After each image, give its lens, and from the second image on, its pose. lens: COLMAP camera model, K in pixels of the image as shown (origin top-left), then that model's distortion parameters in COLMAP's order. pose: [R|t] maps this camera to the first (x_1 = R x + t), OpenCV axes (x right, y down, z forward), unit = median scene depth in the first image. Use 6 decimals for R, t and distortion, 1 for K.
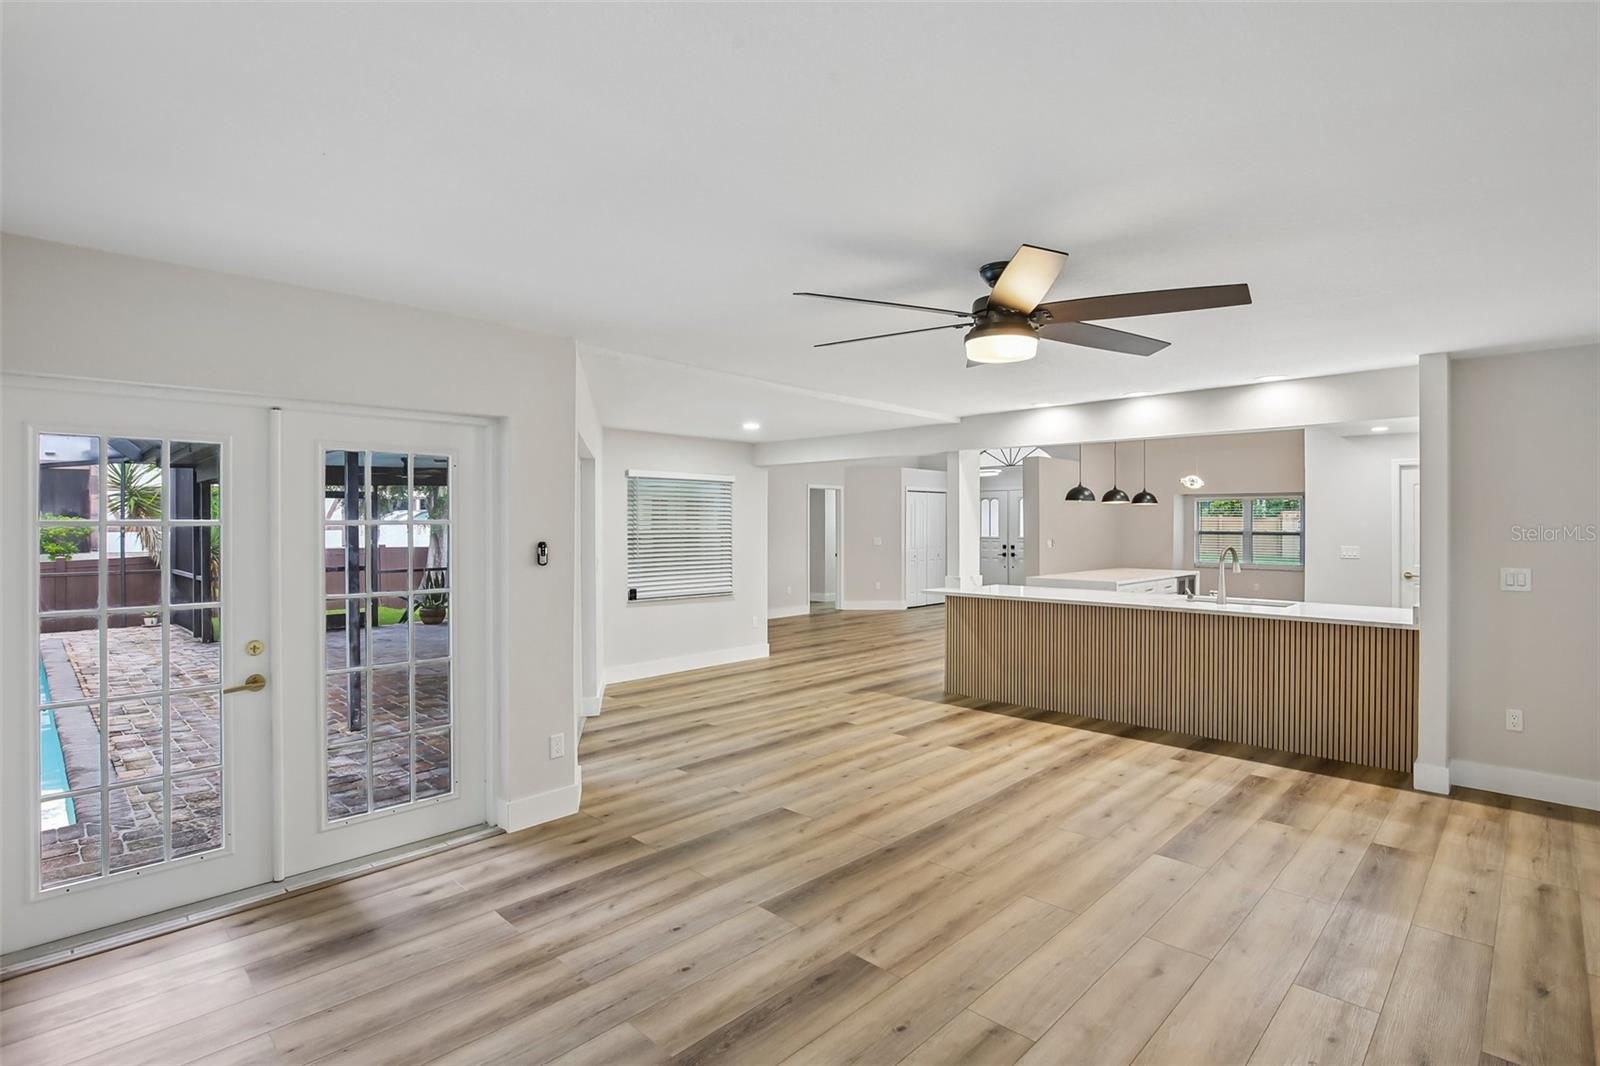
lens RADIAL K [[788.8, 0, 804.9], [0, 788.8, 530.1], [0, 0, 1]] dist [-0.026295, 0.004735]
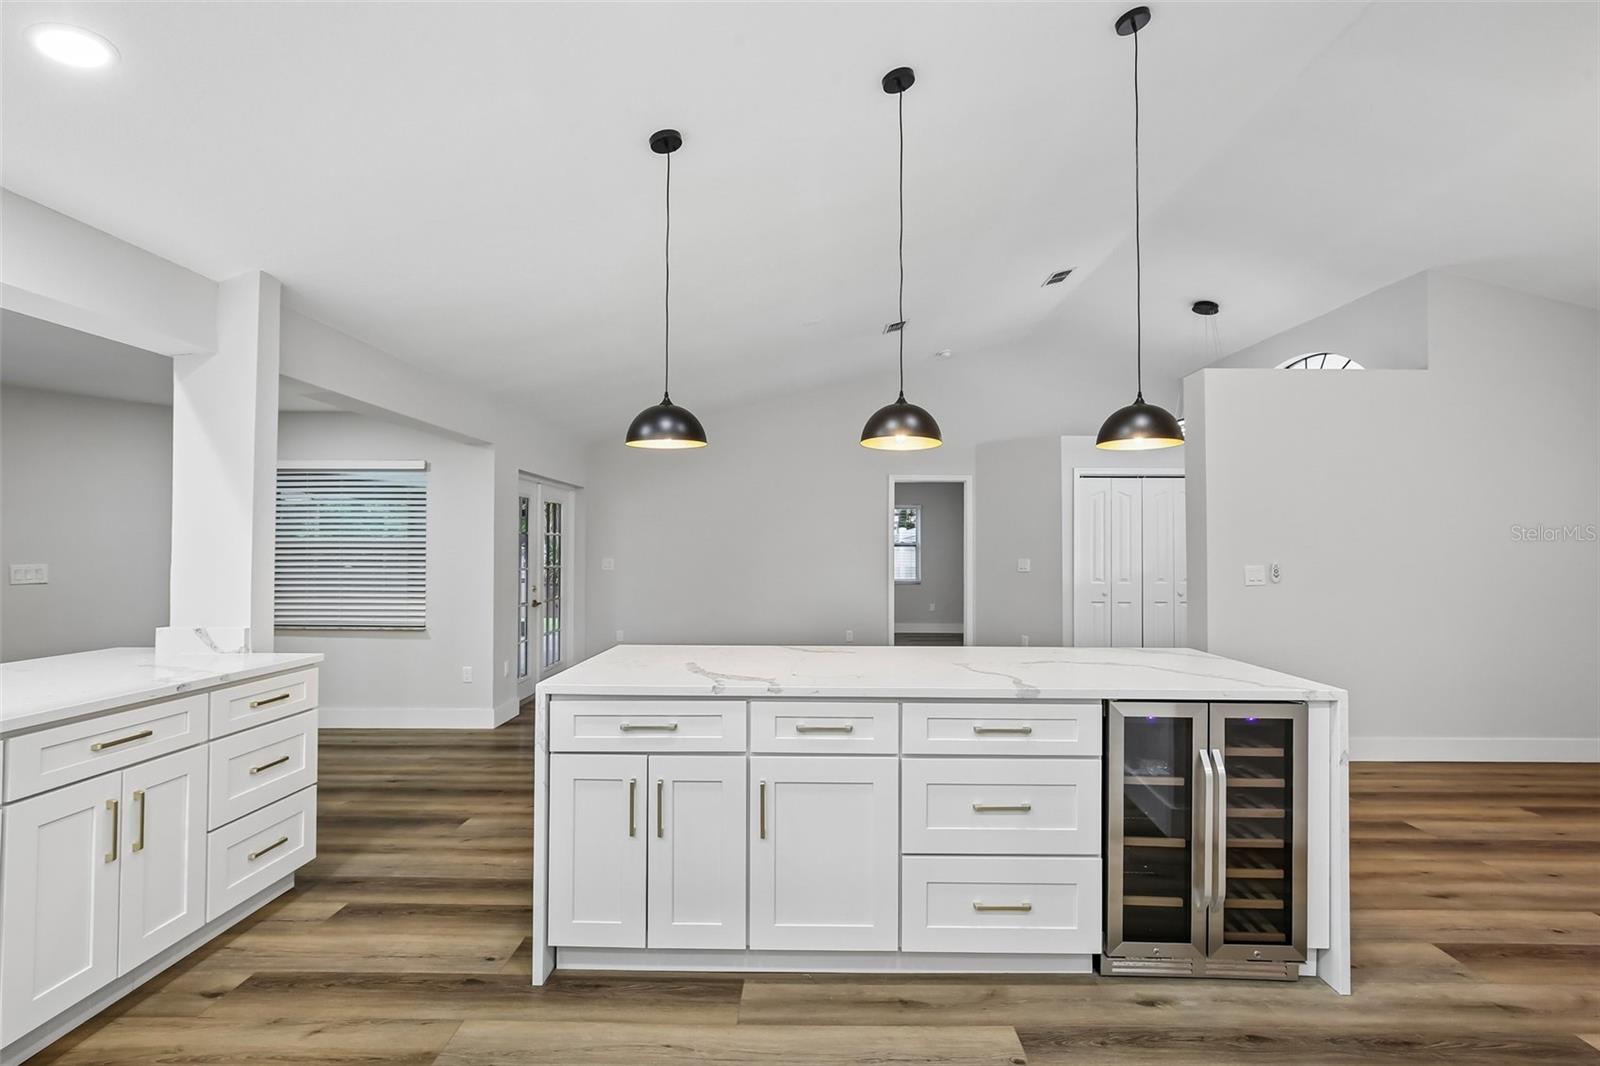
lens RADIAL K [[760.1, 0, 783.3], [0, 760.1, 536.5], [0, 0, 1]] dist [-0.011836, 0.006351]
pose [[0.667833, -0.012498, -0.744206, 0.388958], [-0.008563, 0.999664, -0.024472, 0.007733], [0.744262, 0.022716, 0.667501, 0.488374]]
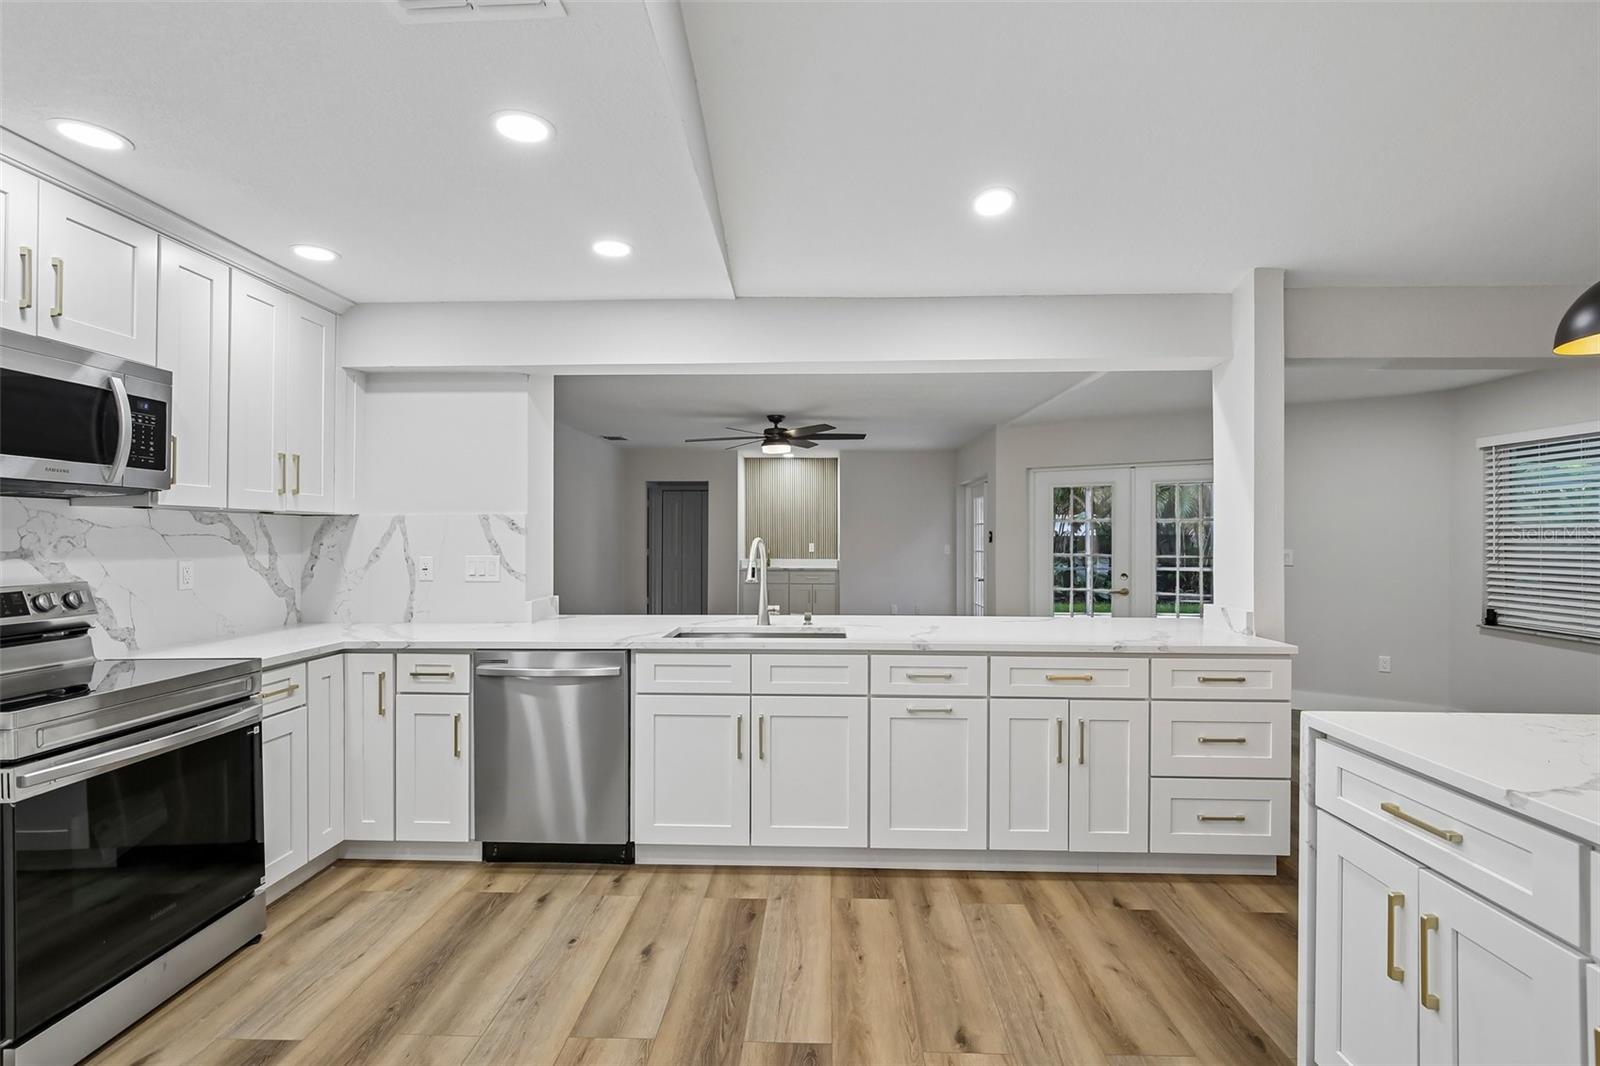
lens RADIAL K [[760.1, 0, 796.4], [0, 760.1, 529.2], [0, 0, 1]] dist [-0.011836, 0.006351]
pose [[-0.756794, -0.006647, -0.653620, 0.377834], [-0.009139, 0.999958, 0.000413, 0.006155], [0.653589, 0.006286, -0.756823, 0.603867]]
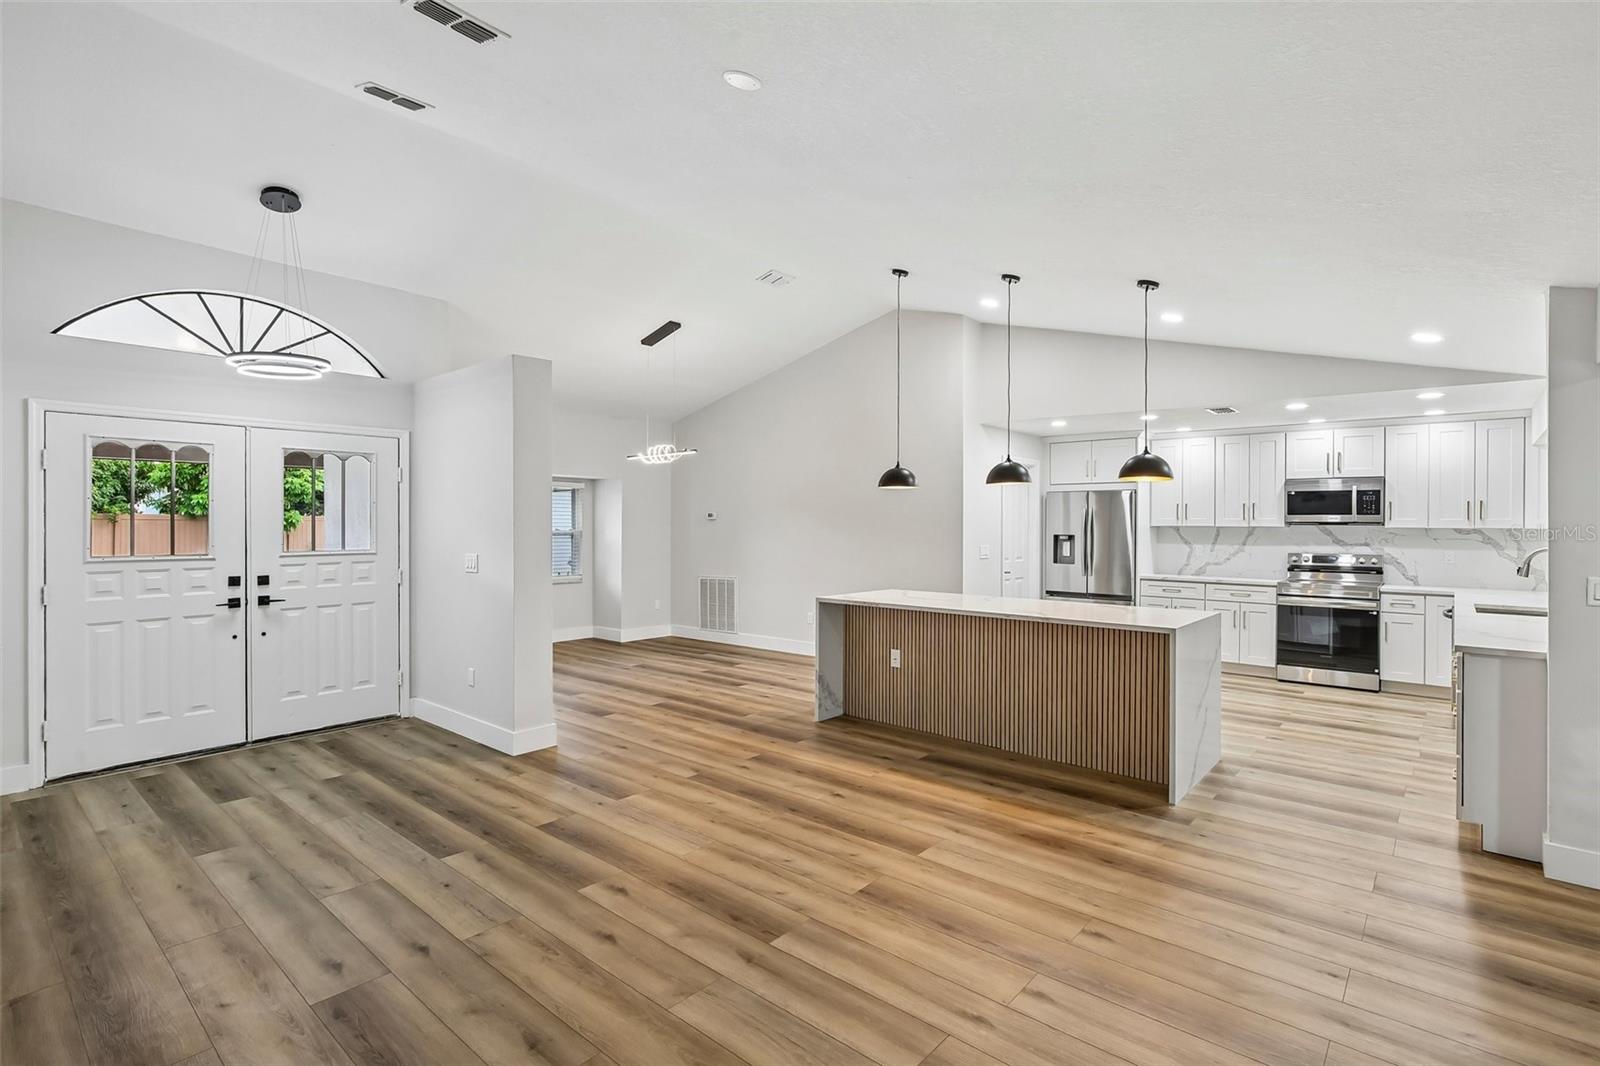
lens RADIAL K [[760.1, 0, 812.6], [0, 760.1, 523.3], [0, 0, 1]] dist [-0.011836, 0.006351]
pose [[-0.046899, -0.000597, 0.998899, -0.105820], [0.006596, 0.999978, 0.000908, -0.004009], [-0.998878, 0.006631, -0.046894, 0.760042]]
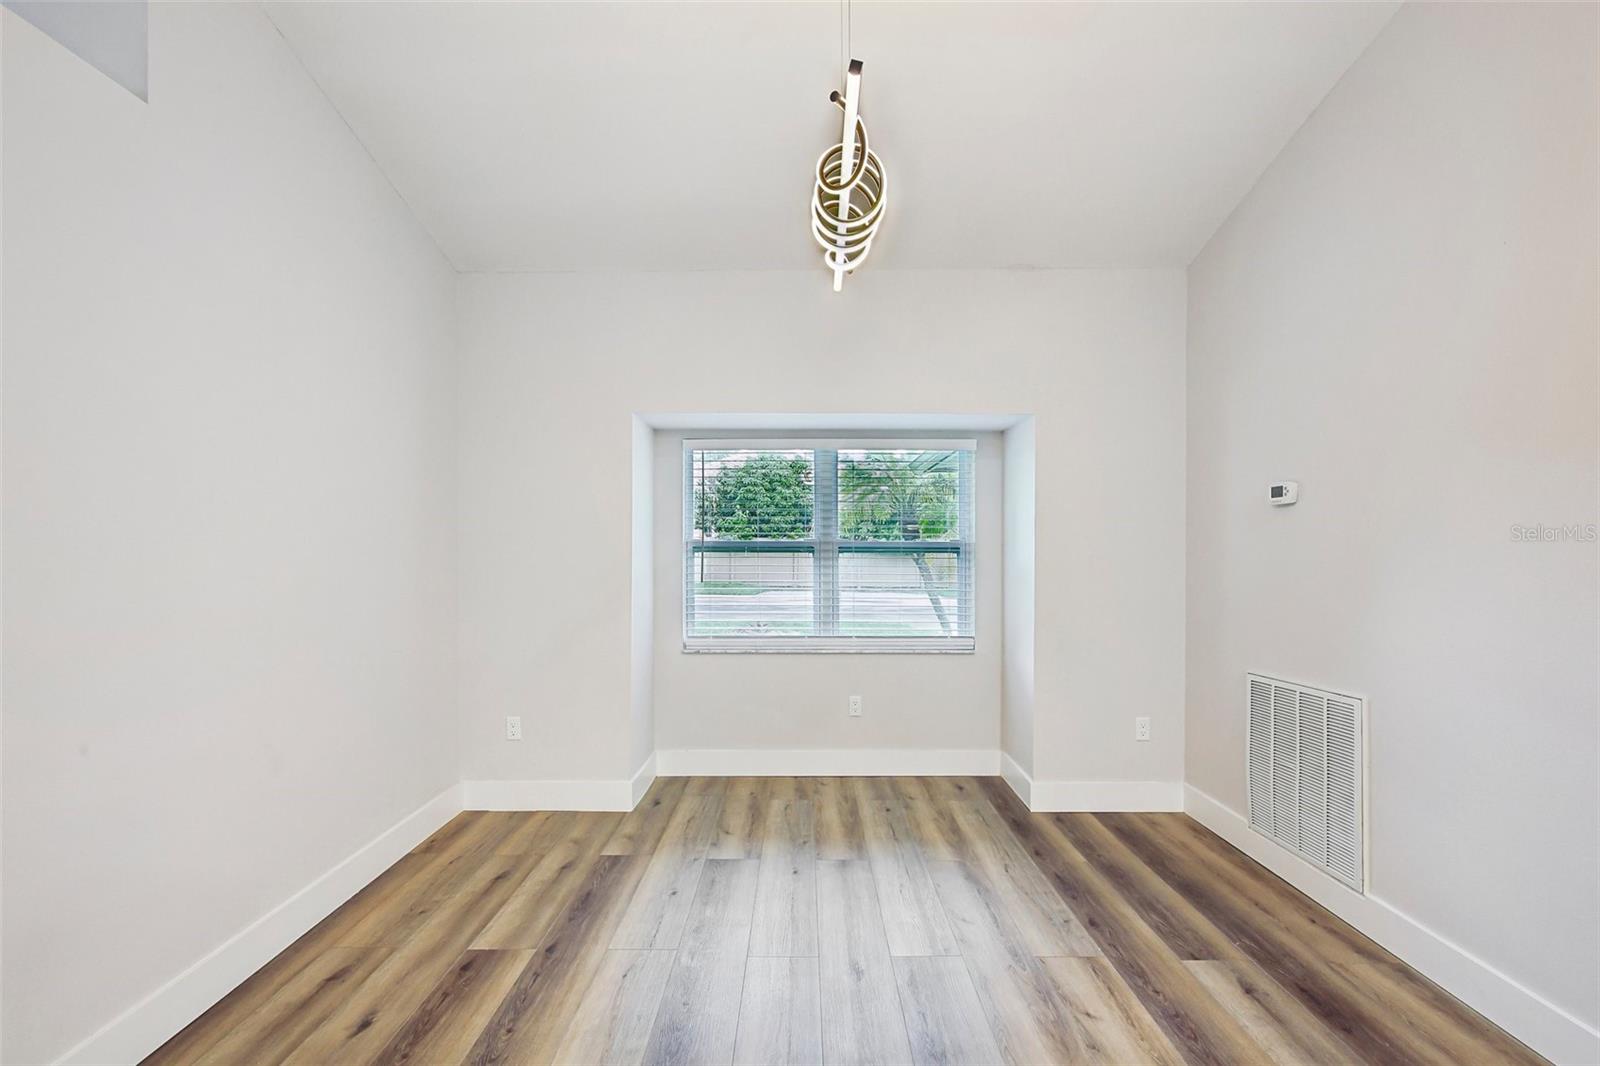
lens RADIAL K [[760.1, 0, 797.9], [0, 760.1, 552.2], [0, 0, 1]] dist [-0.011836, 0.006351]
pose [[0.729157, -0.004288, 0.684333, 0.323176], [0.005905, 0.999983, -0.000026, 0.005626], [-0.684321, 0.004060, 0.729170, 0.753833]]
